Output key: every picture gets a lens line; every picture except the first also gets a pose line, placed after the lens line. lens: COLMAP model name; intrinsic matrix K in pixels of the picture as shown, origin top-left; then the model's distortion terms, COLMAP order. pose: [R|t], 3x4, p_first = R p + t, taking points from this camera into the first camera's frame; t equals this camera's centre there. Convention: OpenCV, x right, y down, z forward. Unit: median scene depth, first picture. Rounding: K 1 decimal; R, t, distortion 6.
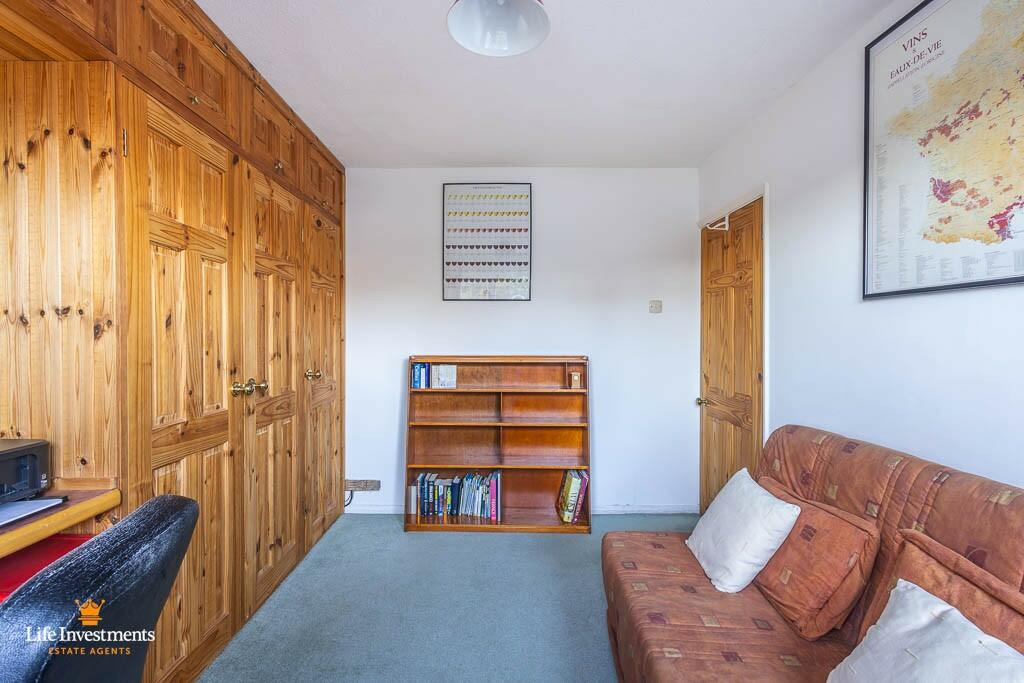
lens RADIAL K [[471.4, 0, 495.8], [0, 471.4, 341.6], [0, 0, 1]] dist [0.007361, -0.000083]
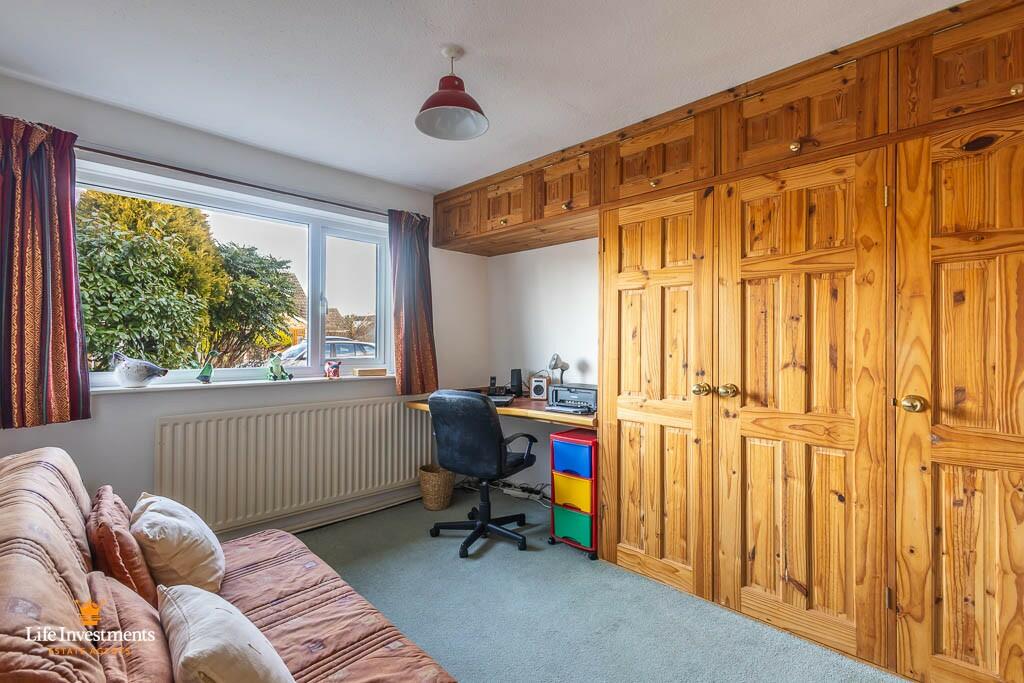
lens RADIAL K [[475.1, 0, 507.9], [0, 475.1, 338.6], [0, 0, 1]] dist [0.000967, -0.000589]
pose [[-0.704122, -0.009127, -0.710020, 0.446464], [-0.010385, 0.999943, -0.002556, -0.011007], [0.710003, 0.005574, -0.704177, 1.054630]]
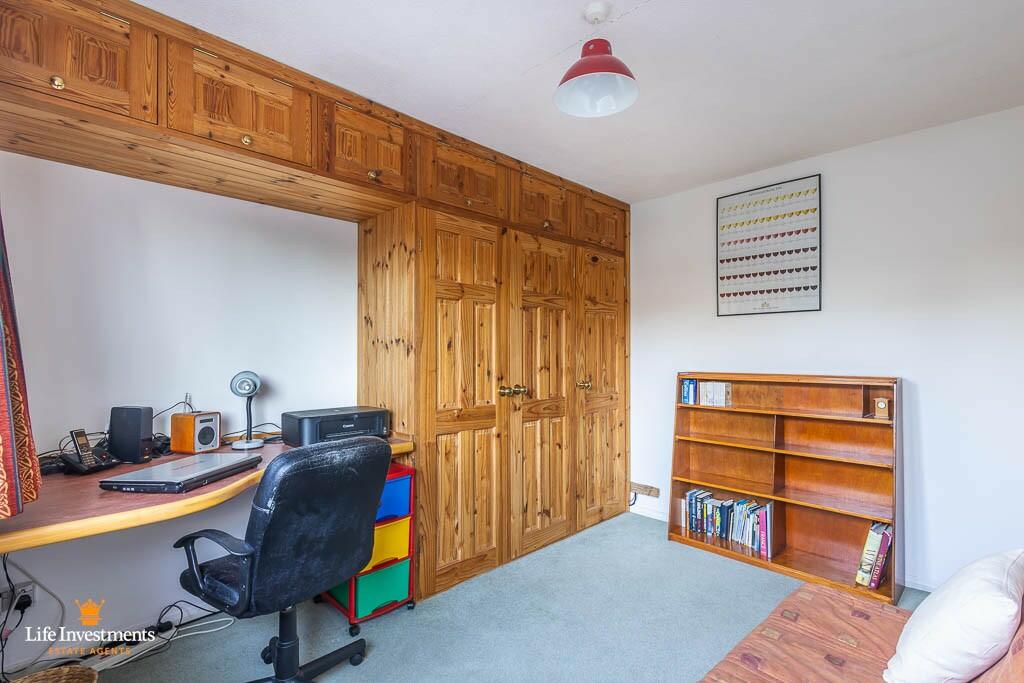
lens RADIAL K [[473.9, 0, 516.1], [0, 473.9, 343.5], [0, 0, 1]] dist [0.003044, -0.000563]
pose [[0.711022, -0.017417, -0.702954, 0.345950], [-0.003513, 0.999593, -0.028320, -0.001608], [0.703161, 0.022606, 0.710671, 0.006263]]
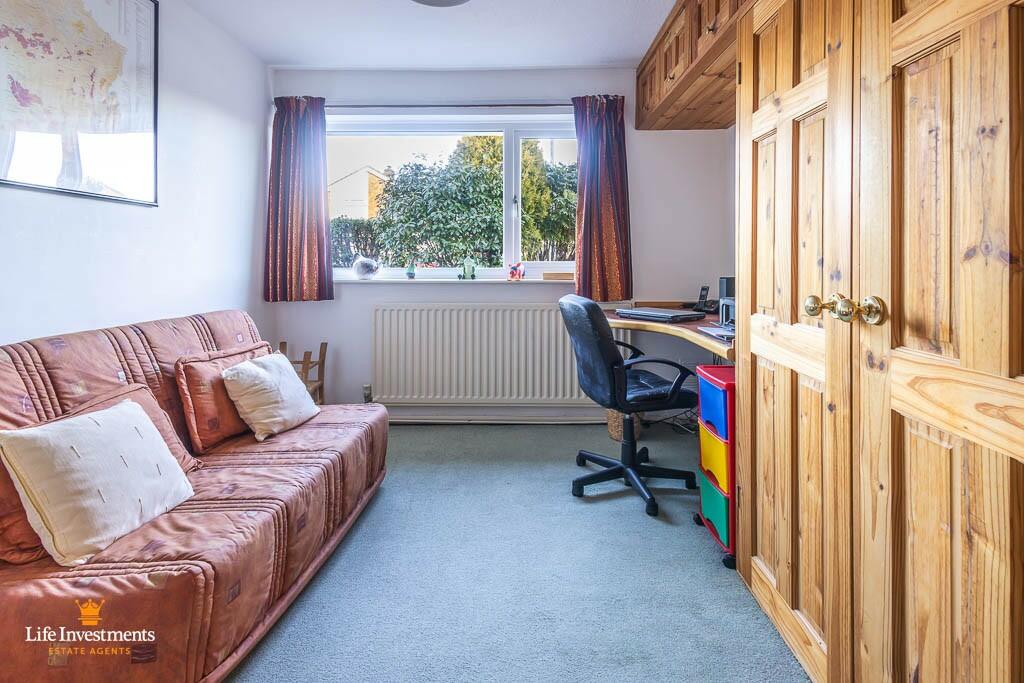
lens RADIAL K [[500.8, 0, 516.5], [0, 500.8, 259.5], [0, 0, 1]] dist [0.001862, -0.000161]
pose [[-0.999838, 0.001597, 0.017946, -0.112599], [0.001774, 0.999950, 0.009811, 0.025389], [-0.017930, 0.009841, -0.999791, 1.160511]]
